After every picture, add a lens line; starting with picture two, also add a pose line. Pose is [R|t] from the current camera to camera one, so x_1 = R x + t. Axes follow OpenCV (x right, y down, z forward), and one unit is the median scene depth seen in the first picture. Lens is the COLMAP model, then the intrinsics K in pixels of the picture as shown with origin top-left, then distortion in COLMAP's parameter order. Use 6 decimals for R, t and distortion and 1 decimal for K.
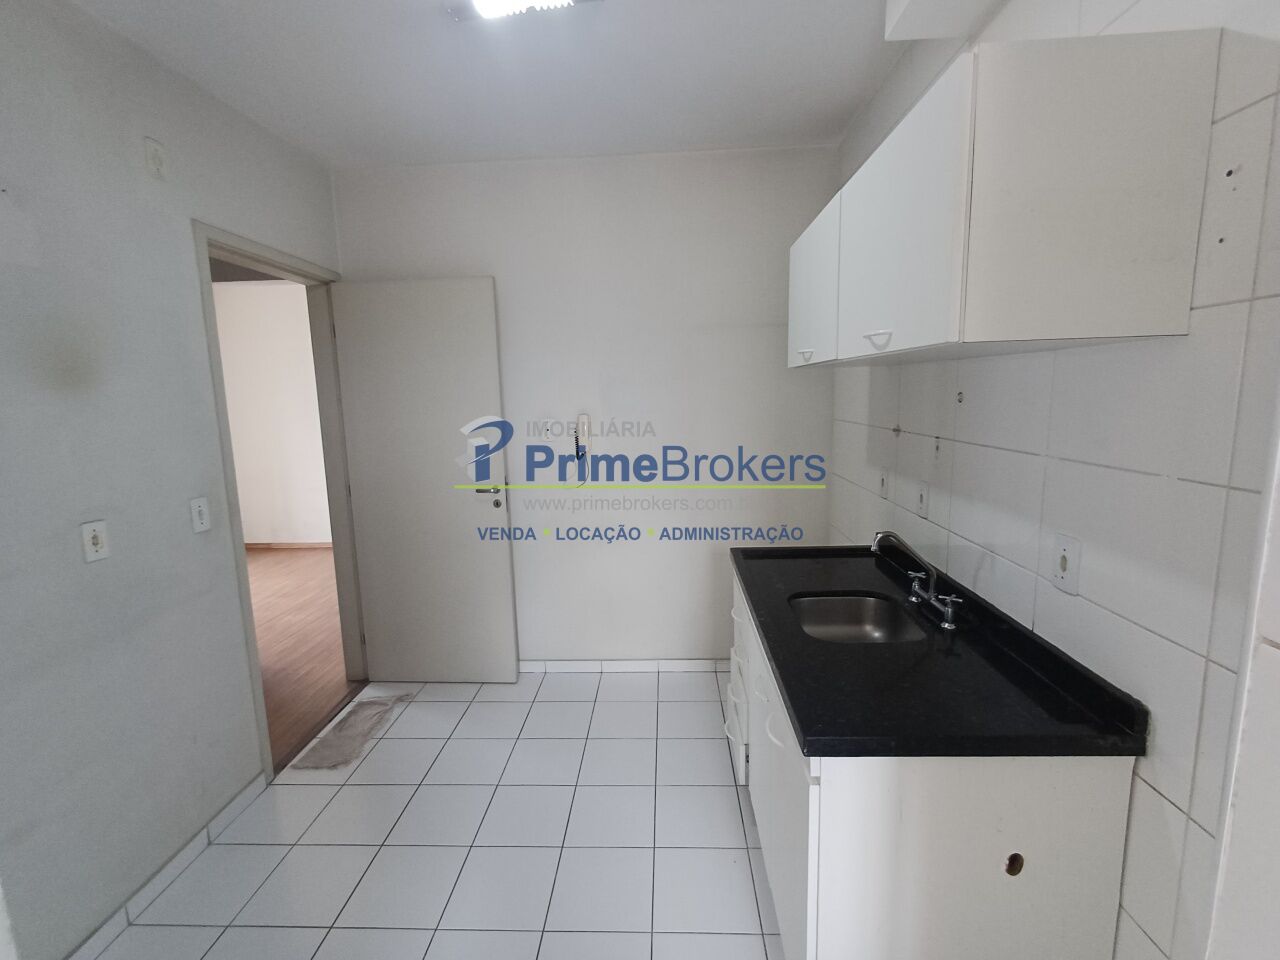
lens RADIAL K [[583.6, 0, 639.0], [0, 583.6, 477.9], [0, 0, 1]] dist [-0.009663, 0.000377]
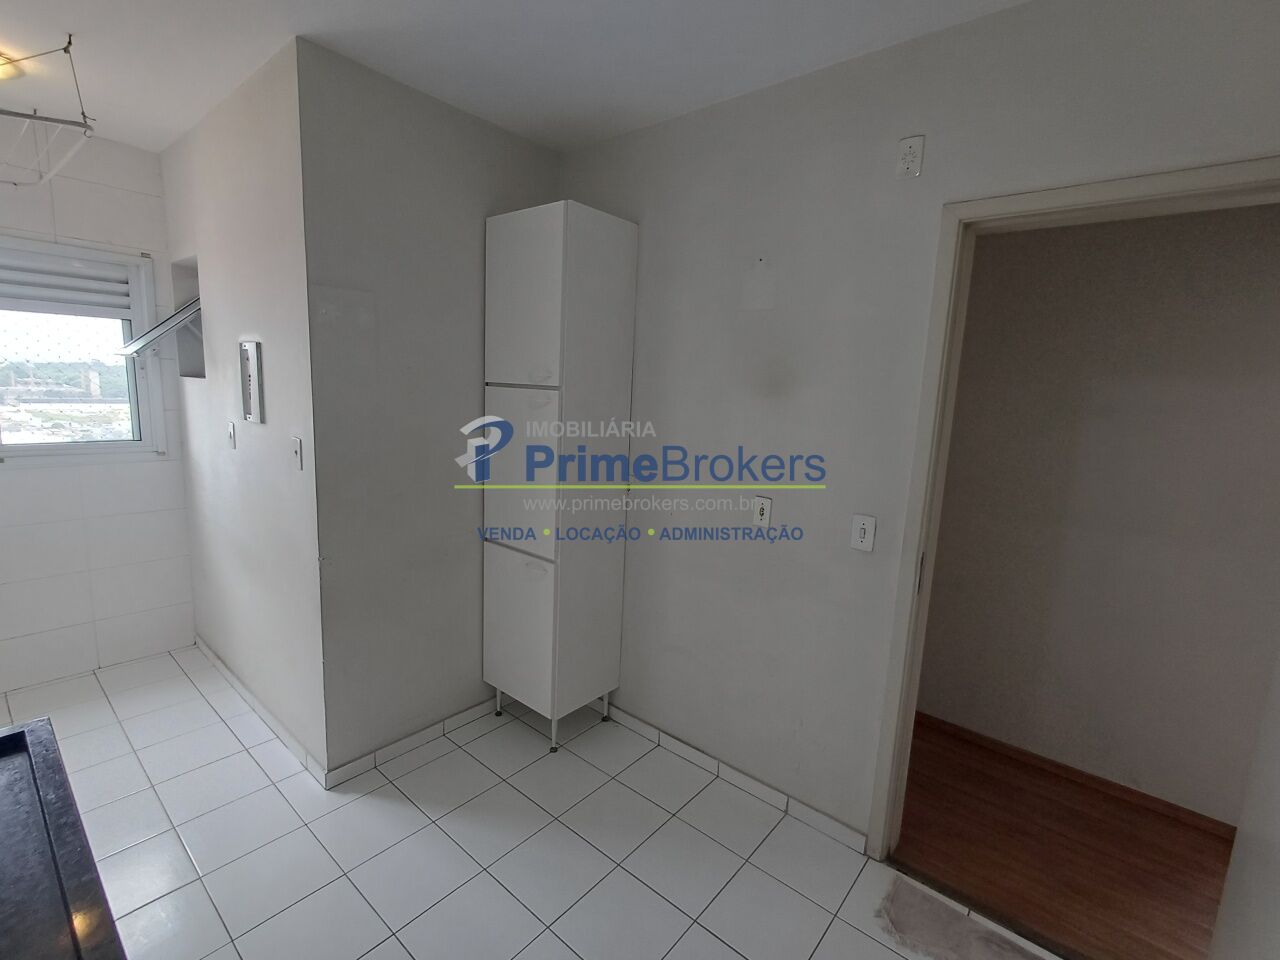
lens RADIAL K [[583.6, 0, 639.0], [0, 583.6, 480.8], [0, 0, 1]] dist [-0.009663, 0.000377]
pose [[-0.619618, 0.125553, -0.774797, 0.206269], [-0.142753, 0.952634, 0.268532, -0.222474], [0.771813, 0.276992, -0.572346, 1.232849]]
